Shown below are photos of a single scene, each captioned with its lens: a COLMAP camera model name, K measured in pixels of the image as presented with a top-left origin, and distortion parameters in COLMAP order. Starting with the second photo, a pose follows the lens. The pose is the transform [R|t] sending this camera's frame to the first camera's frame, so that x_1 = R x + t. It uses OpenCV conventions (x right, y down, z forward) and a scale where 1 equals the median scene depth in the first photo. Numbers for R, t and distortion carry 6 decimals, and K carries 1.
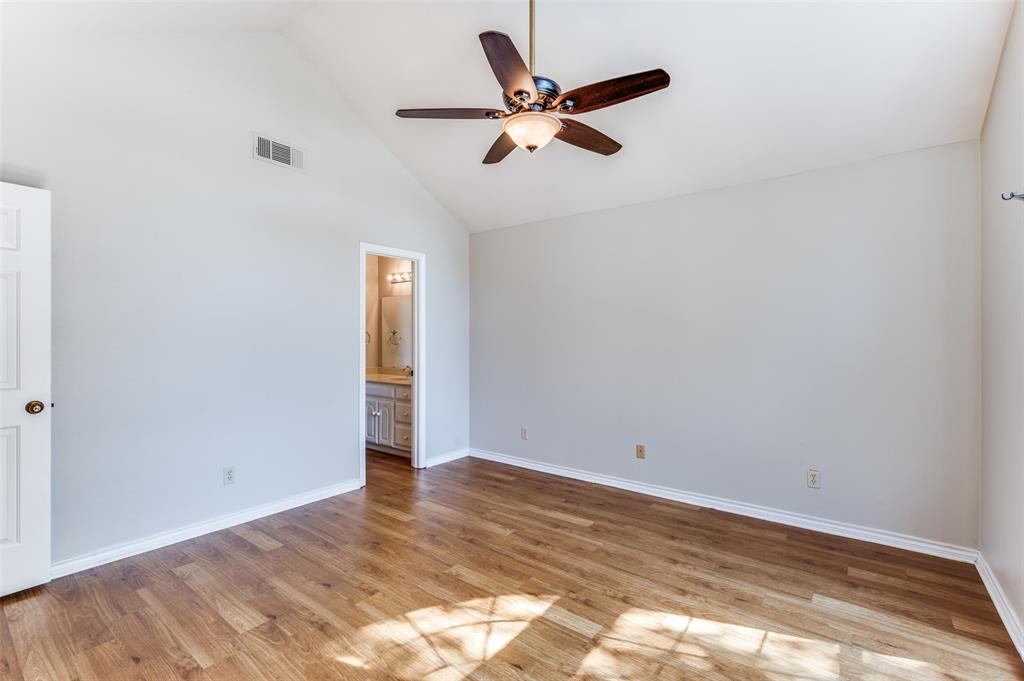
lens RADIAL K [[454.1, 0, 509.3], [0, 454.1, 338.2], [0, 0, 1]] dist [0.003150, -0.000489]
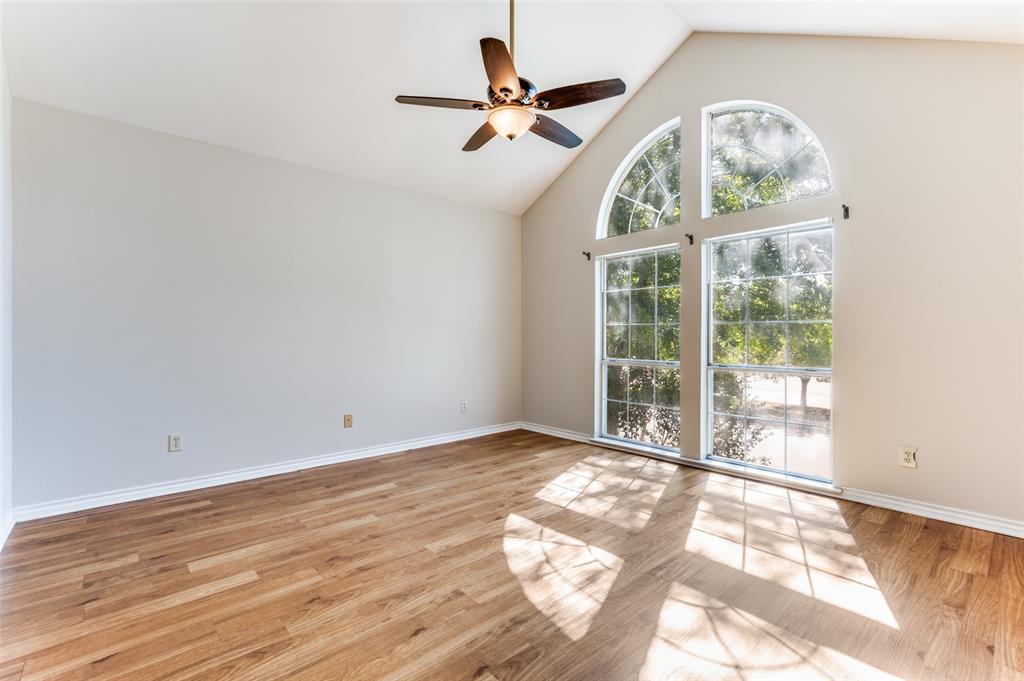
lens RADIAL K [[454.1, 0, 512.4], [0, 454.1, 339.9], [0, 0, 1]] dist [0.003150, -0.000489]
pose [[0.185742, -0.010331, 0.982544, -0.863911], [-0.000582, 0.999943, 0.010624, 0.076419], [-0.982598, -0.002545, 0.185725, 0.603035]]
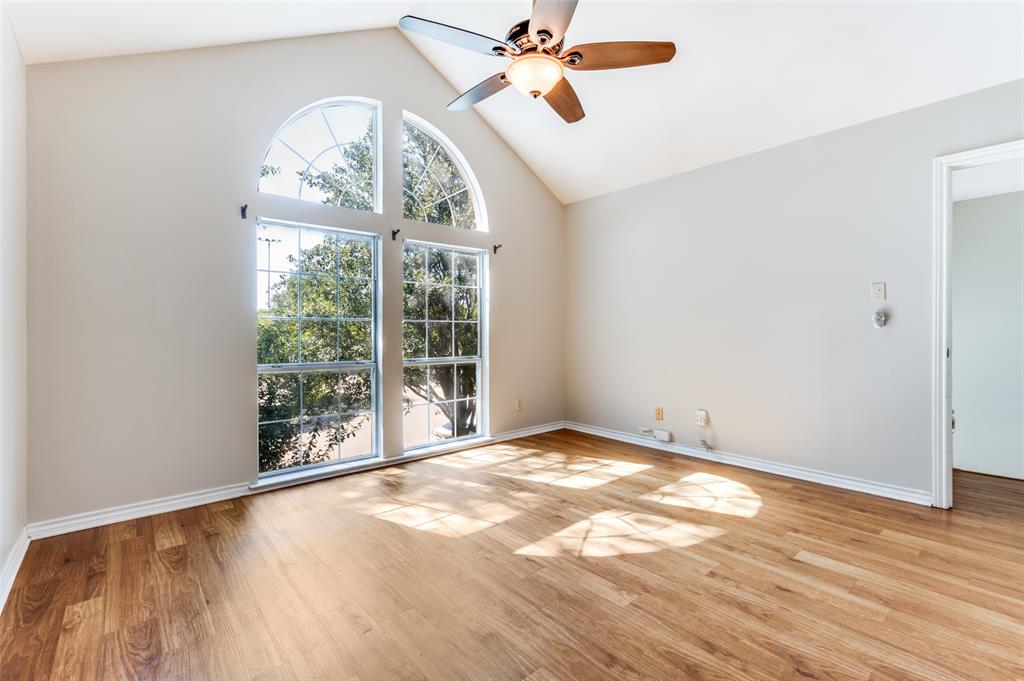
lens RADIAL K [[454.1, 0, 514.7], [0, 454.1, 336.9], [0, 0, 1]] dist [0.003150, -0.000489]
pose [[-0.980755, -0.002980, 0.195220, -0.077647], [-0.001718, 0.999977, 0.006636, 0.080453], [-0.195235, 0.006173, -0.980737, 1.539025]]
